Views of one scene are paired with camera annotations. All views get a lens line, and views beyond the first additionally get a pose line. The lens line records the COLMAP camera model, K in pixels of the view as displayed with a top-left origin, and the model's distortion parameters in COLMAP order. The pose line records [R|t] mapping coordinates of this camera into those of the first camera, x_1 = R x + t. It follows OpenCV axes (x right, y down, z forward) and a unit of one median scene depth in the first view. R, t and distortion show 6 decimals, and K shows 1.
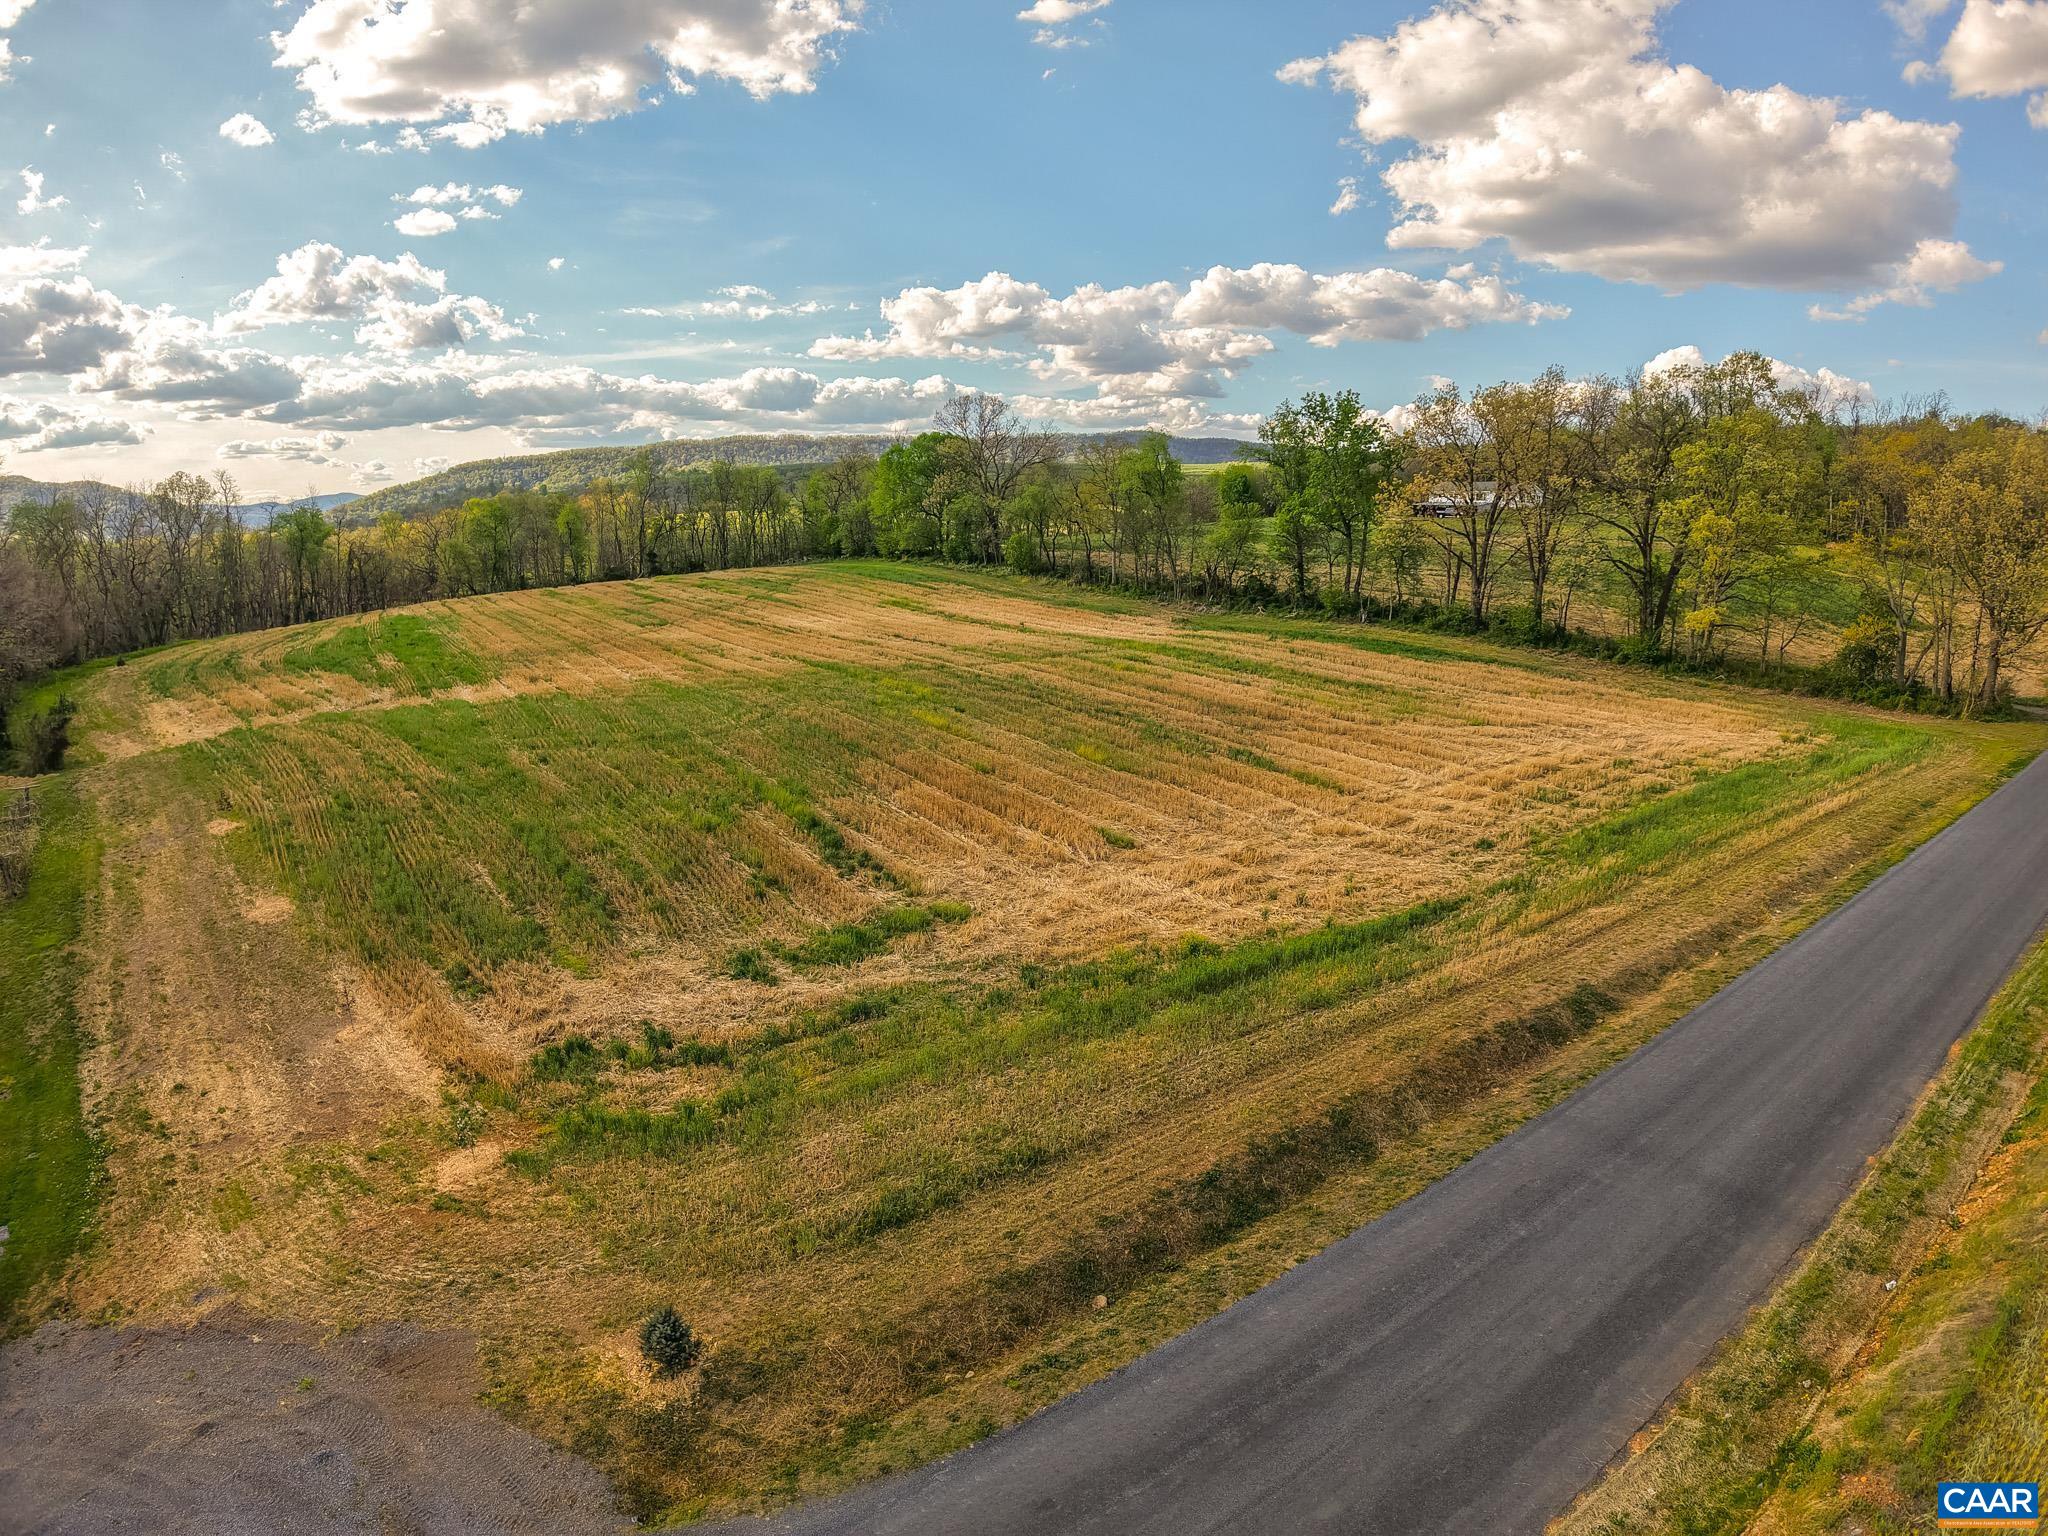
lens RADIAL K [[1197.4, 0, 1033.4], [0, 1197.4, 776.3], [0, 0, 1]] dist [-0.178646, 0.022955]
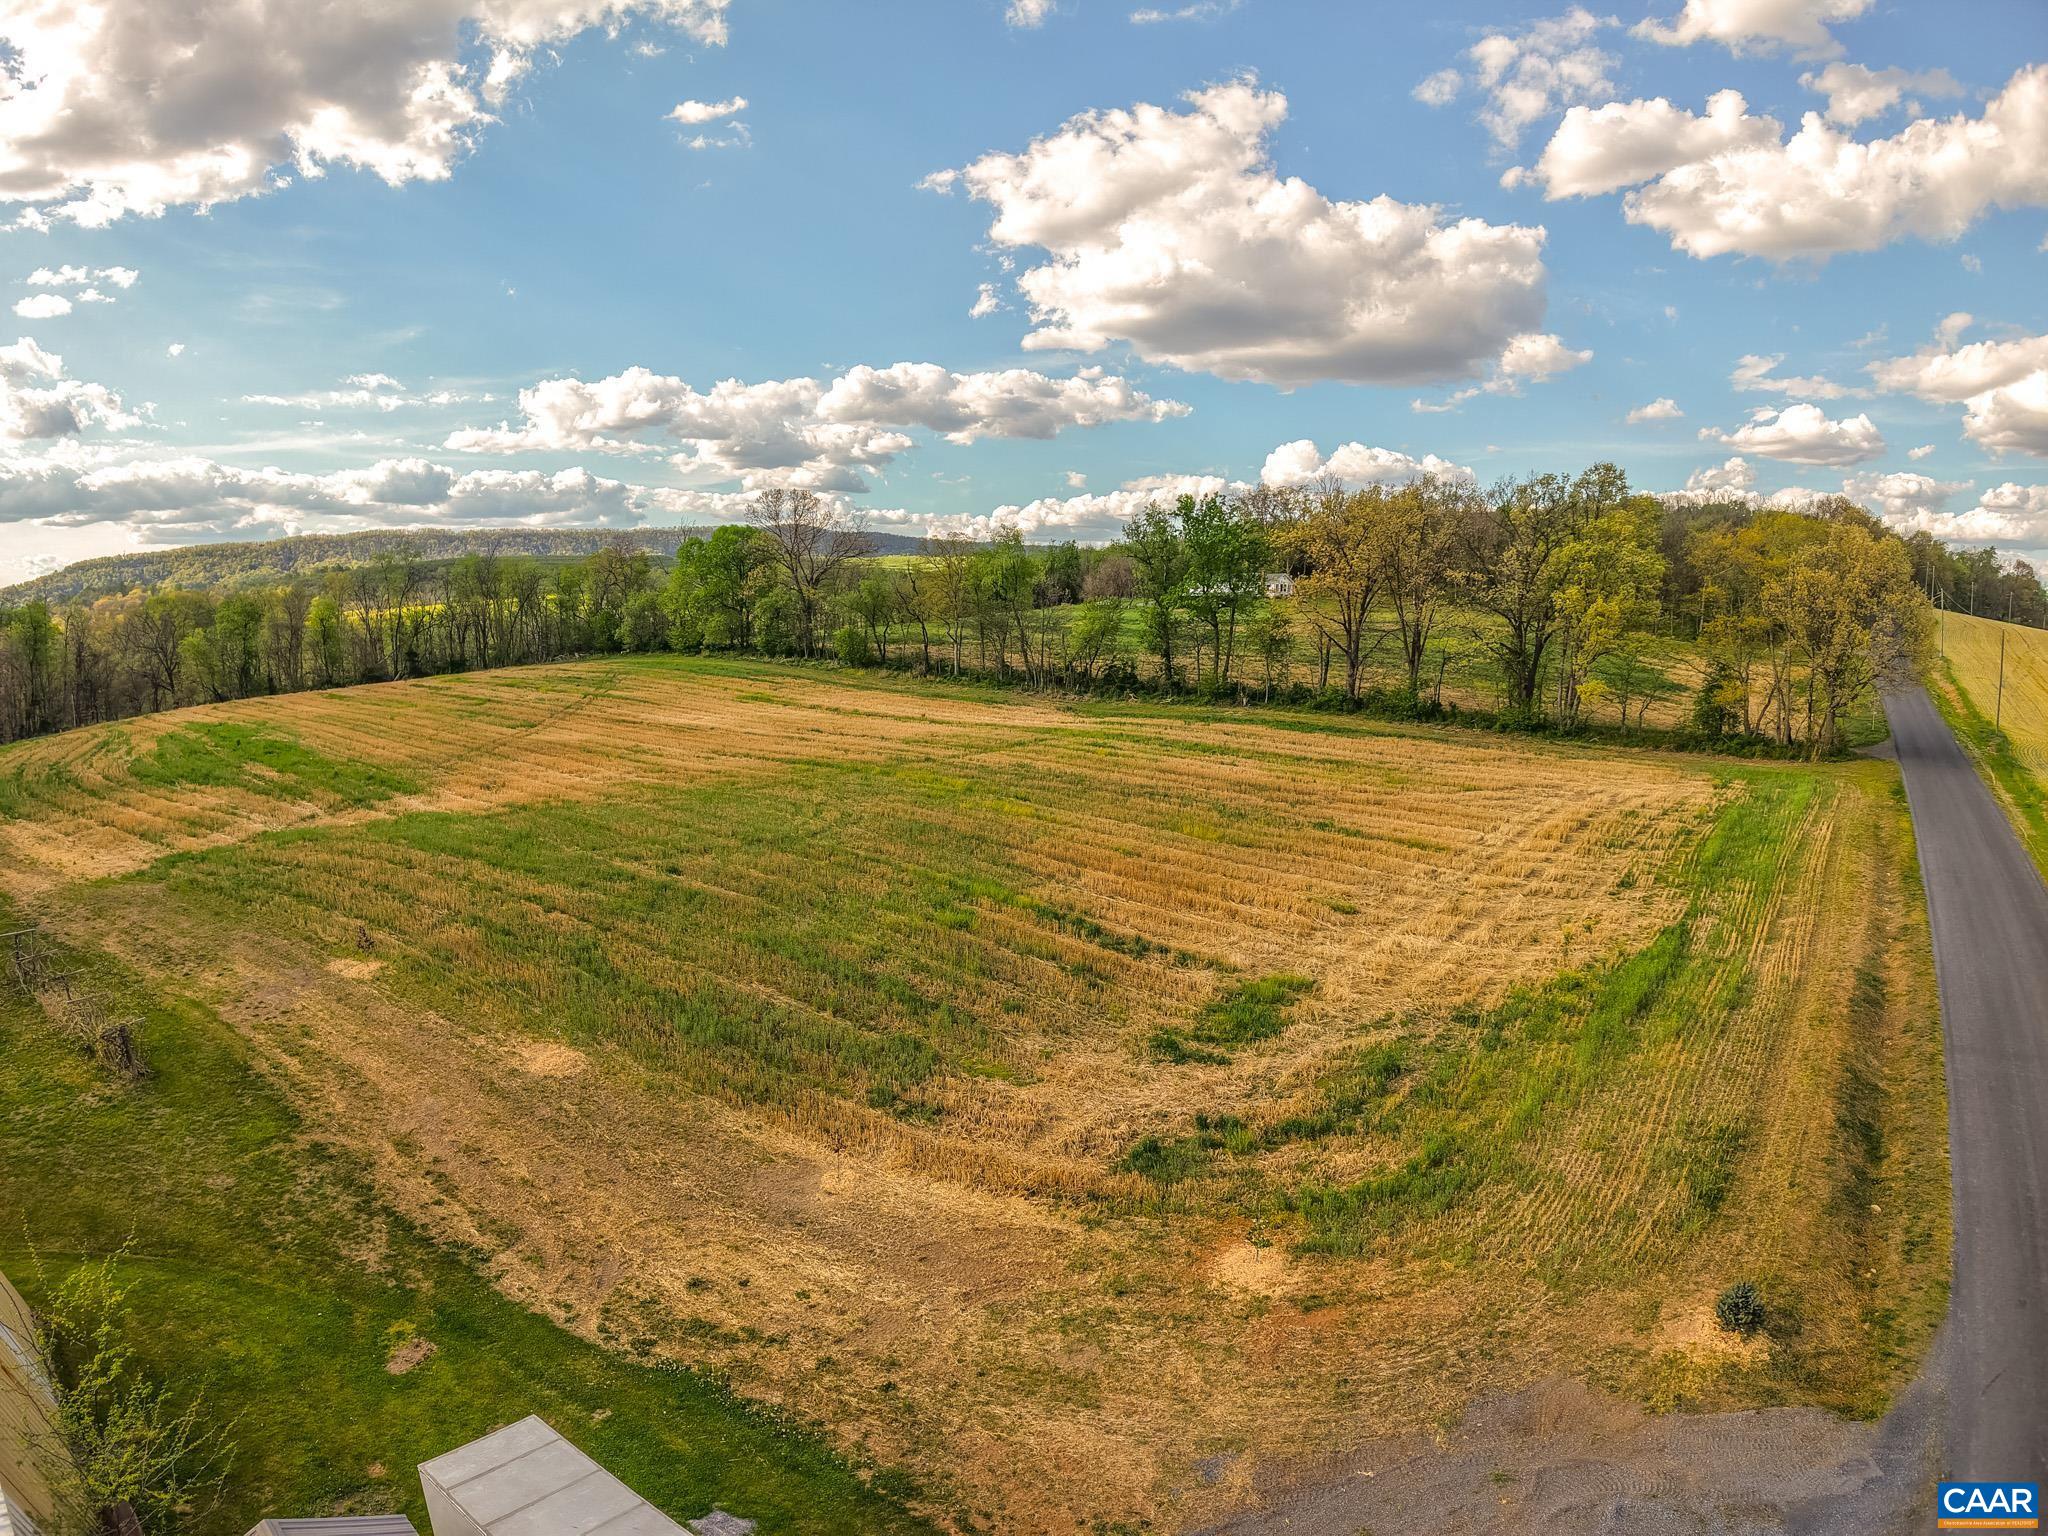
lens RADIAL K [[1197.4, 0, 1033.4], [0, 1197.4, 776.3], [0, 0, 1]] dist [-0.178646, 0.022955]
pose [[0.956711, -0.039318, 0.288370, -0.428844], [0.061314, 0.995824, -0.067642, -0.007925], [-0.284506, 0.082395, 0.955127, 0.034945]]
